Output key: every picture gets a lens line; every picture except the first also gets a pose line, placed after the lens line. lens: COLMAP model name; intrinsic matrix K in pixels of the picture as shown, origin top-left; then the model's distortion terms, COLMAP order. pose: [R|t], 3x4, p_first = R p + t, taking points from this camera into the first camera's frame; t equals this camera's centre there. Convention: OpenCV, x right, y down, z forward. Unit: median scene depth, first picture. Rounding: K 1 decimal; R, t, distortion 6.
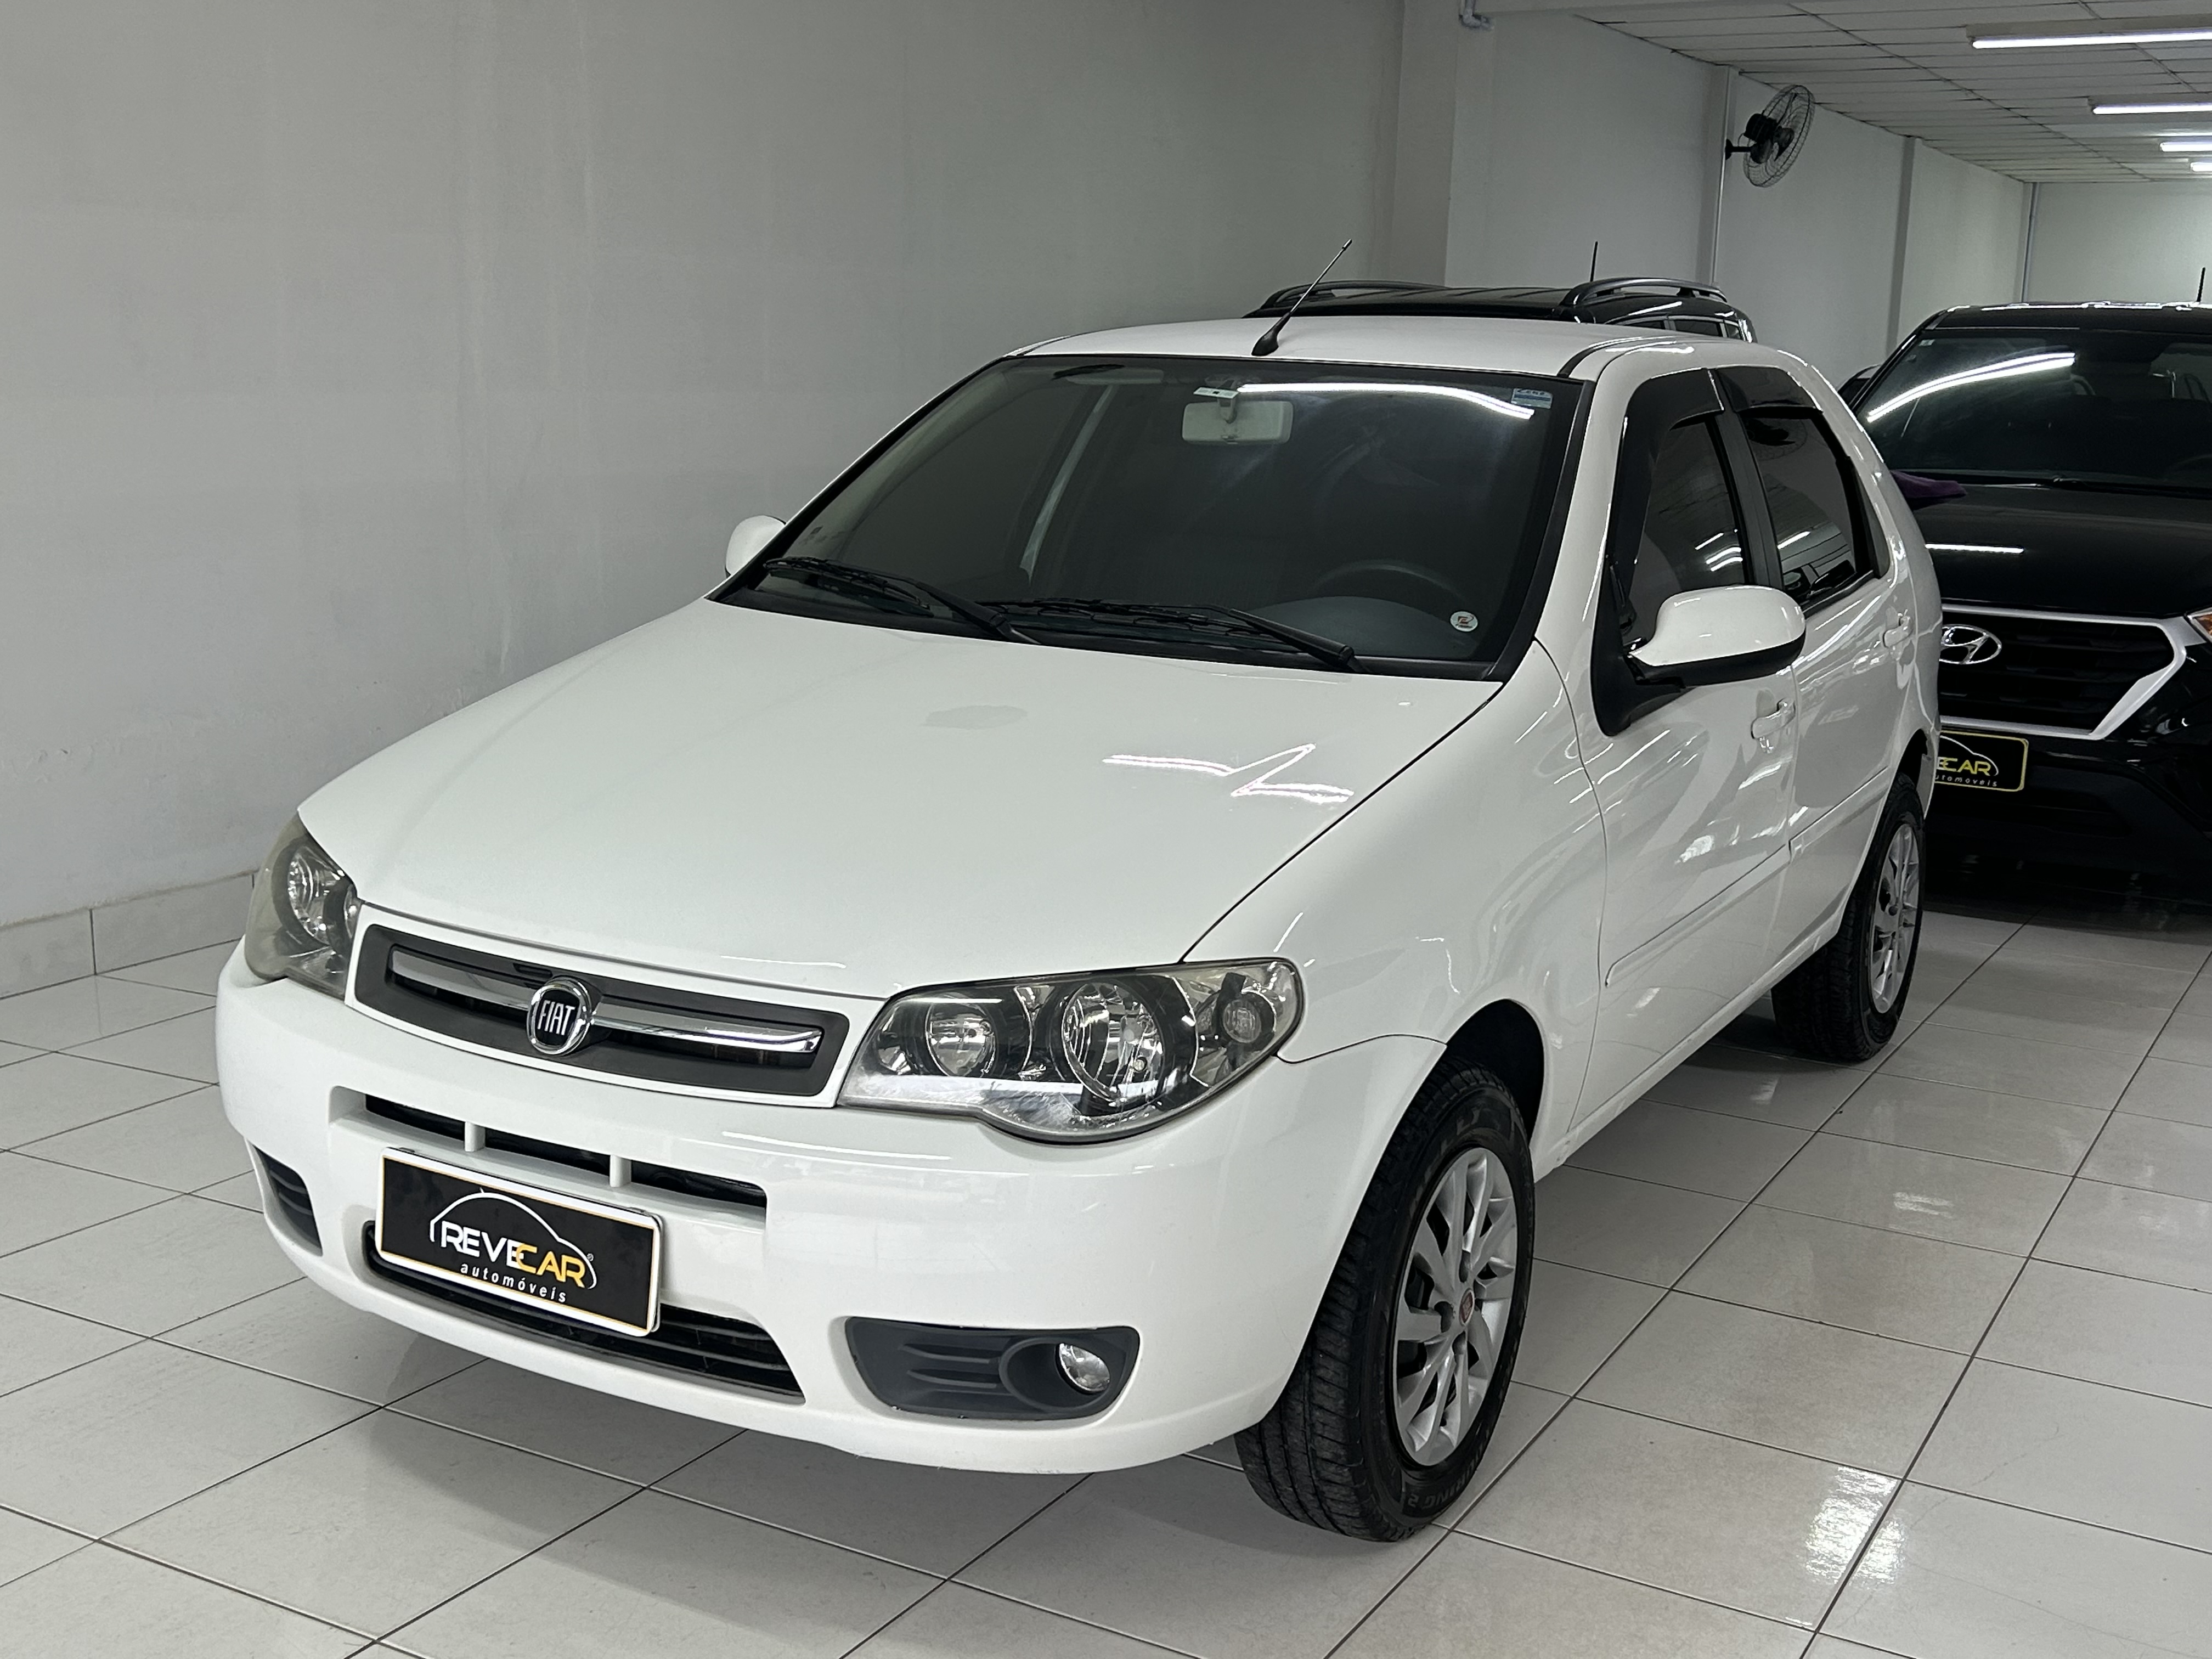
lens RADIAL K [[2523.8, 0, 1106.0], [0, 2523.8, 829.5], [0, 0, 1]] dist [0.153538, -0.401753]
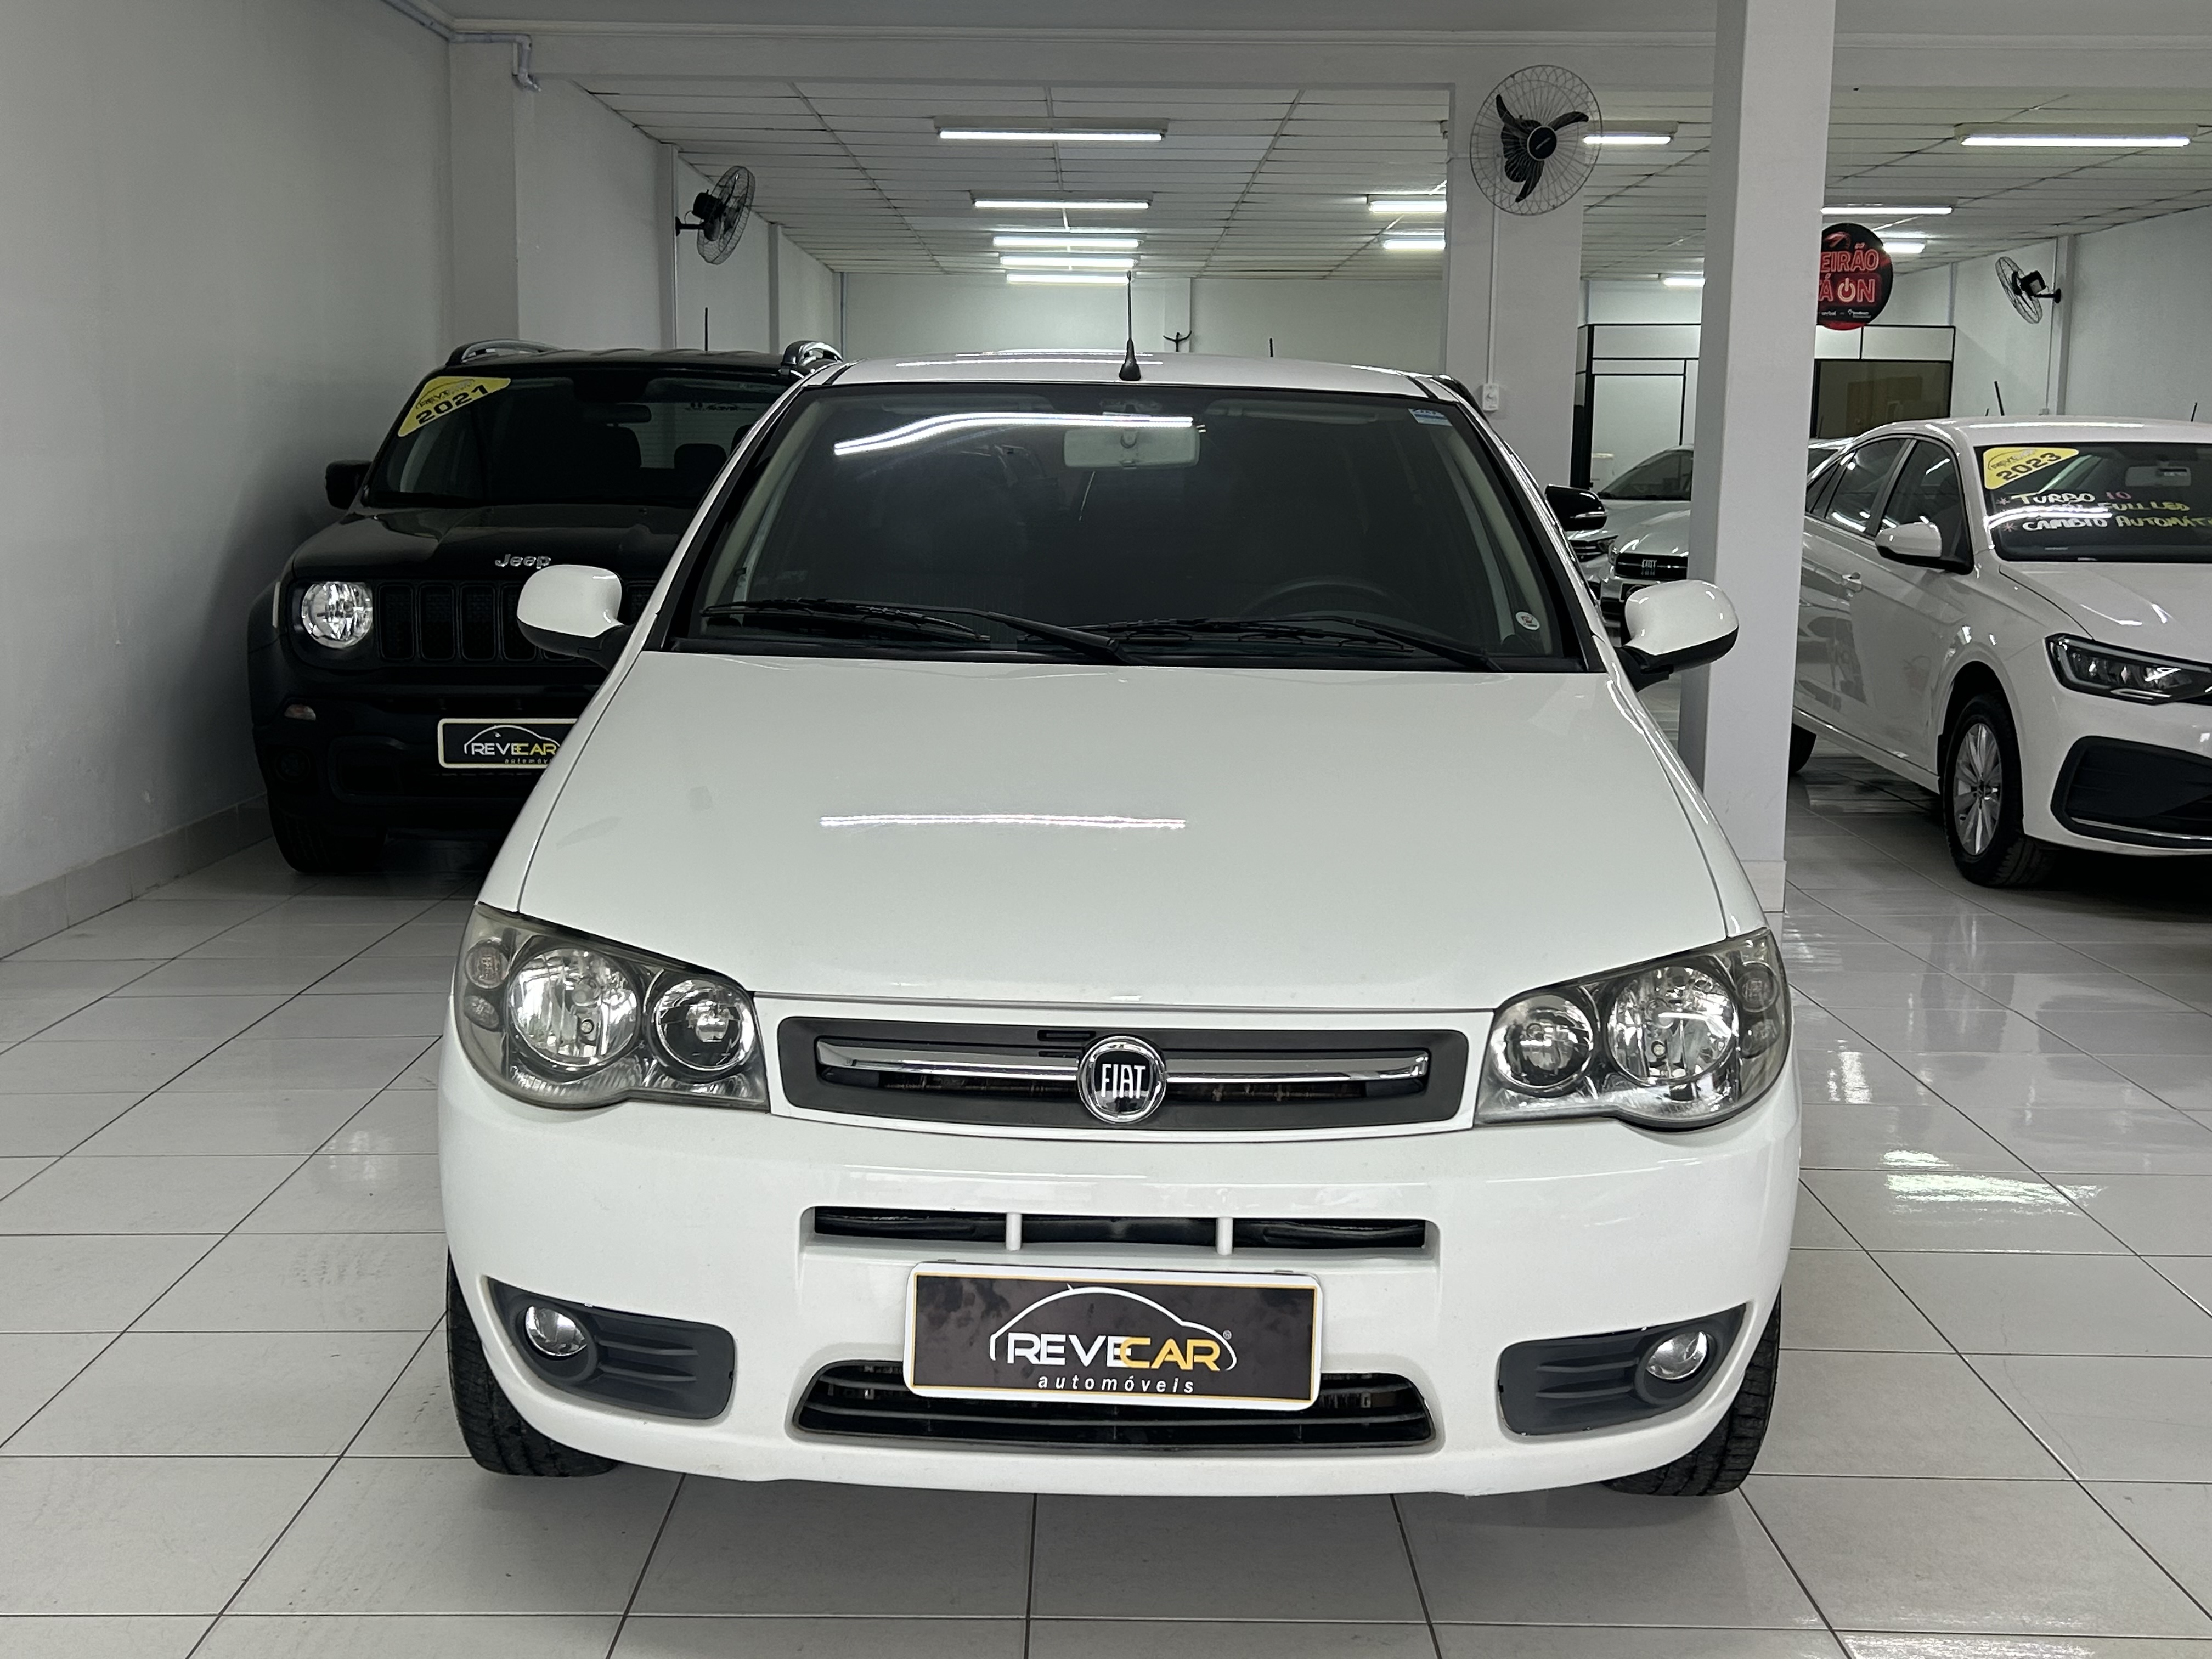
lens RADIAL K [[2523.8, 0, 1106.0], [0, 2523.8, 829.5], [0, 0, 1]] dist [0.153538, -0.401753]
pose [[0.866285, -0.085641, 0.492155, -0.655665], [0.102223, 0.994738, -0.006835, -0.009141], [-0.488980, 0.056231, 0.870481, 0.219880]]
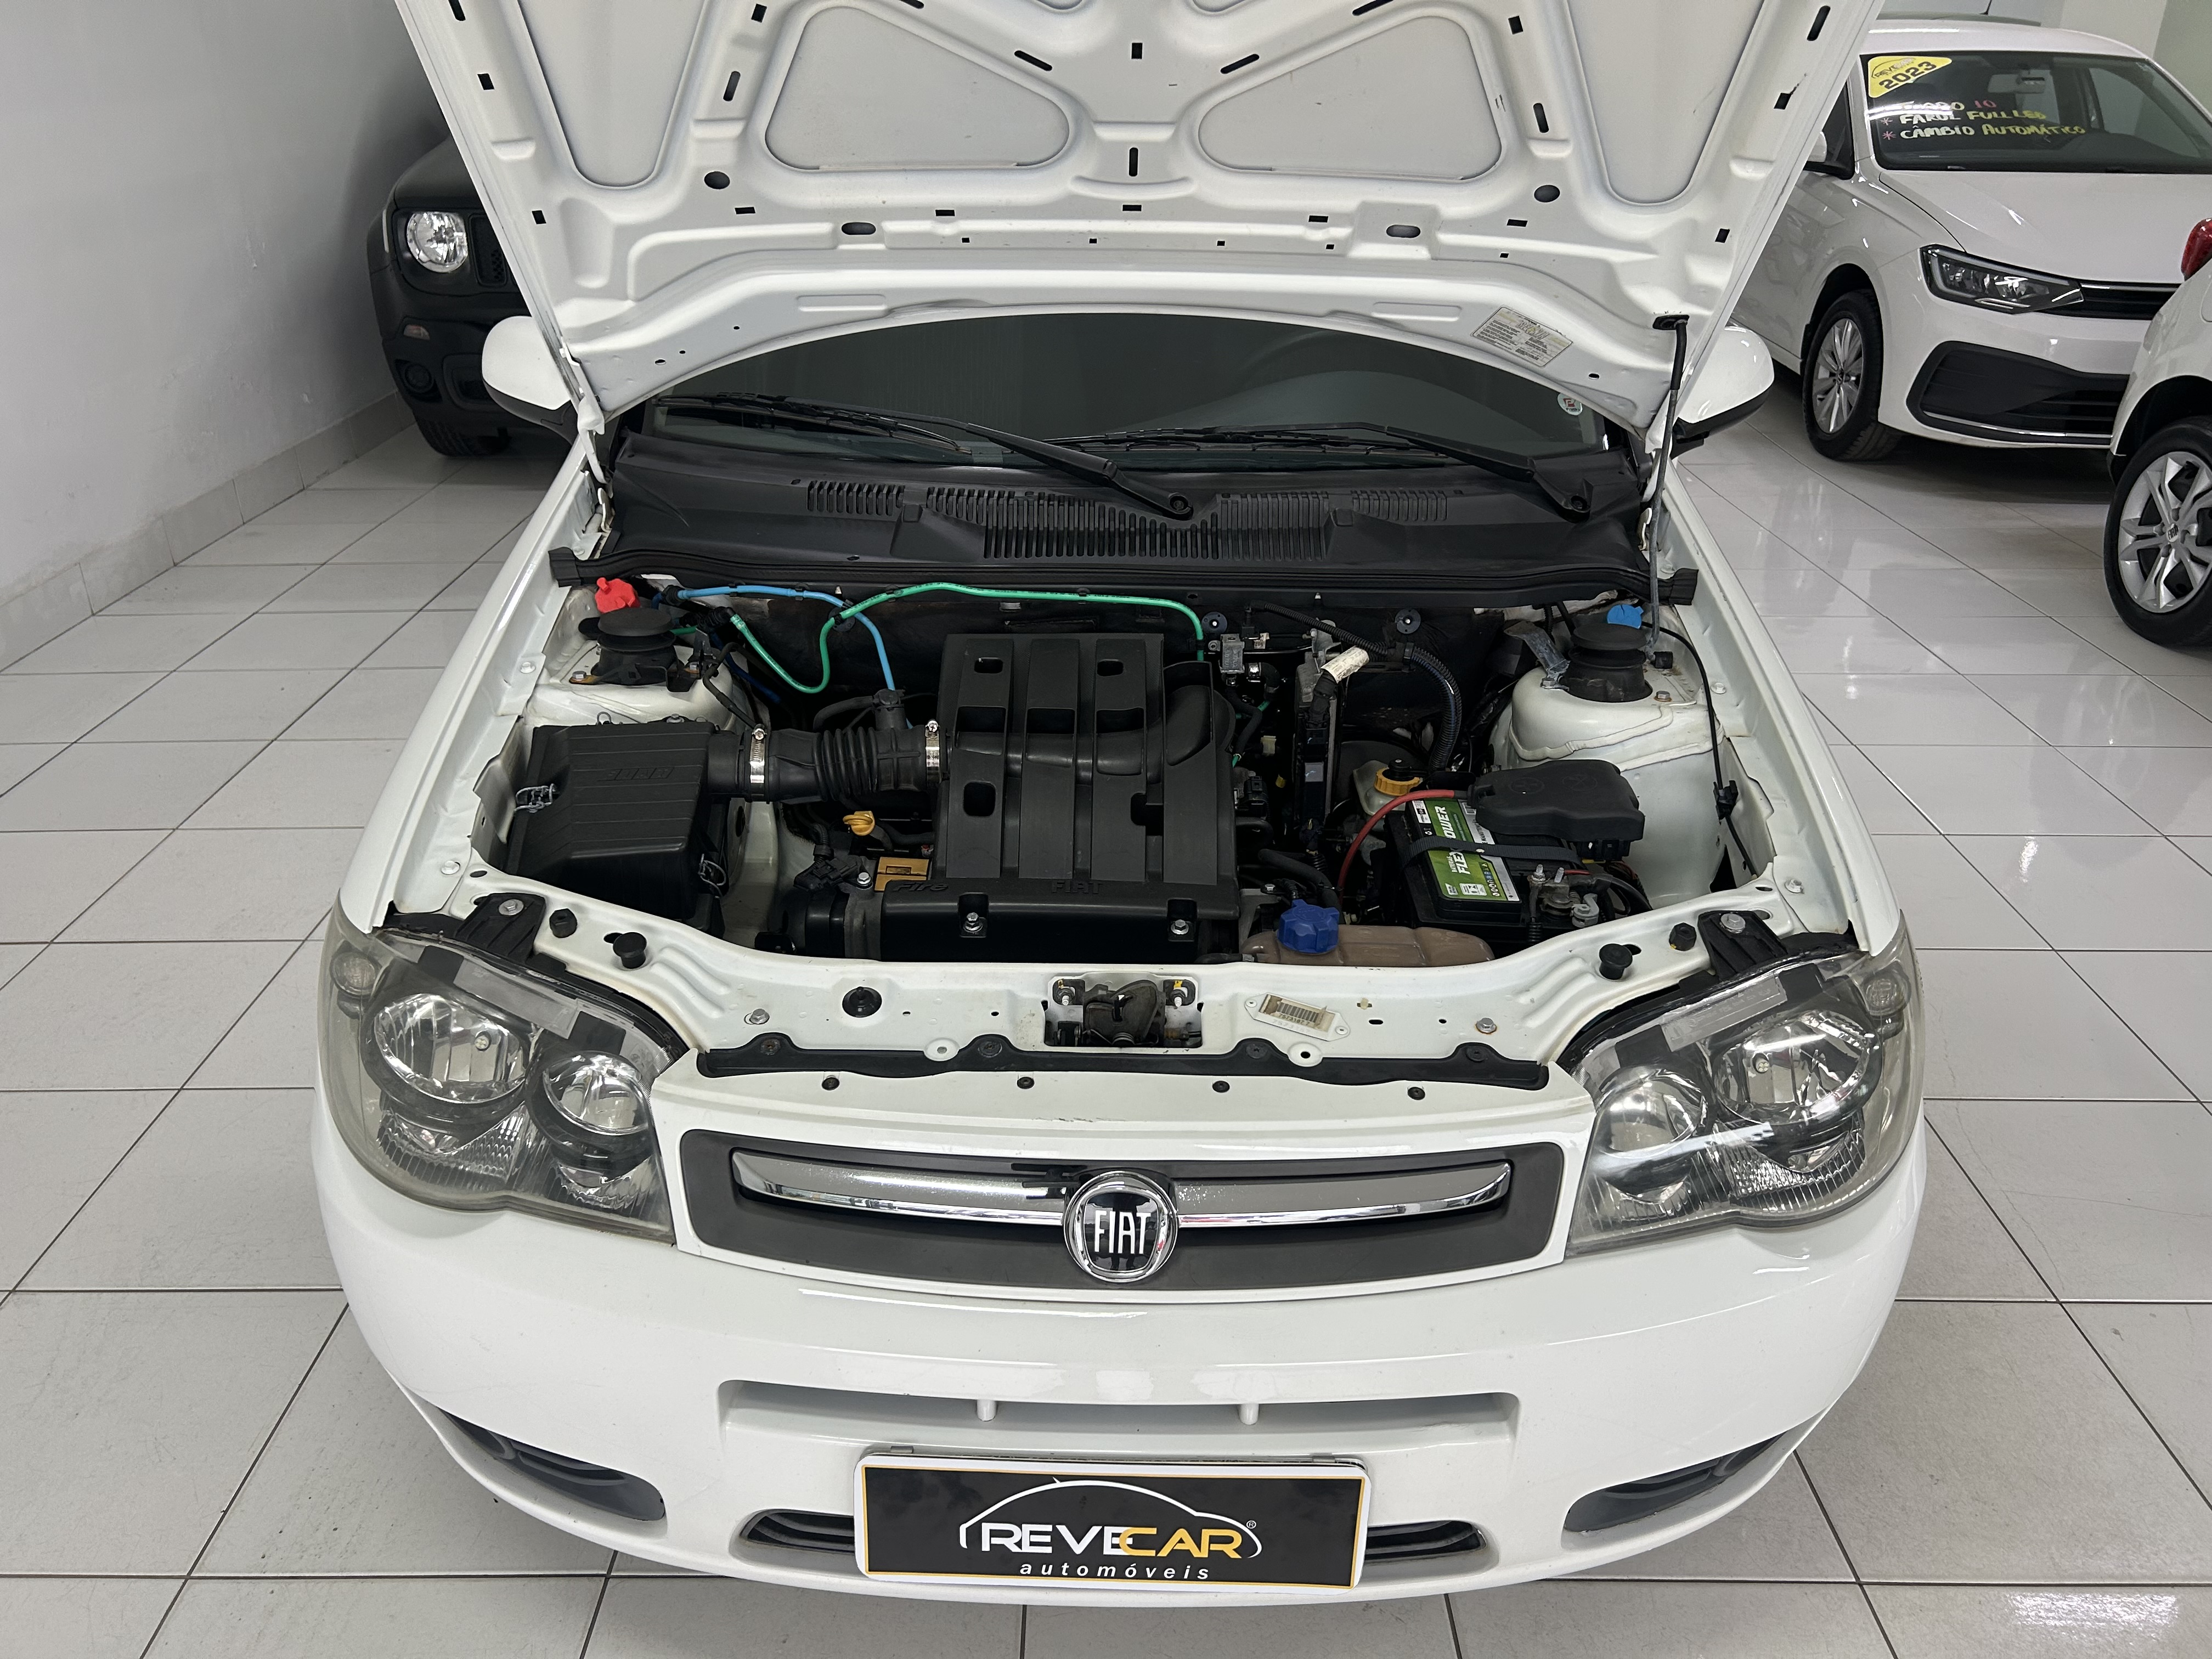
lens RADIAL K [[1673.3, 0, 1102.9], [0, 1673.3, 832.9], [0, 0, 1]] dist [0.042497, -0.051926]
pose [[0.867999, -0.237567, 0.436050, -0.396182], [0.108728, 0.947749, 0.299915, -0.168393], [-0.484516, -0.212915, 0.848476, 0.637524]]
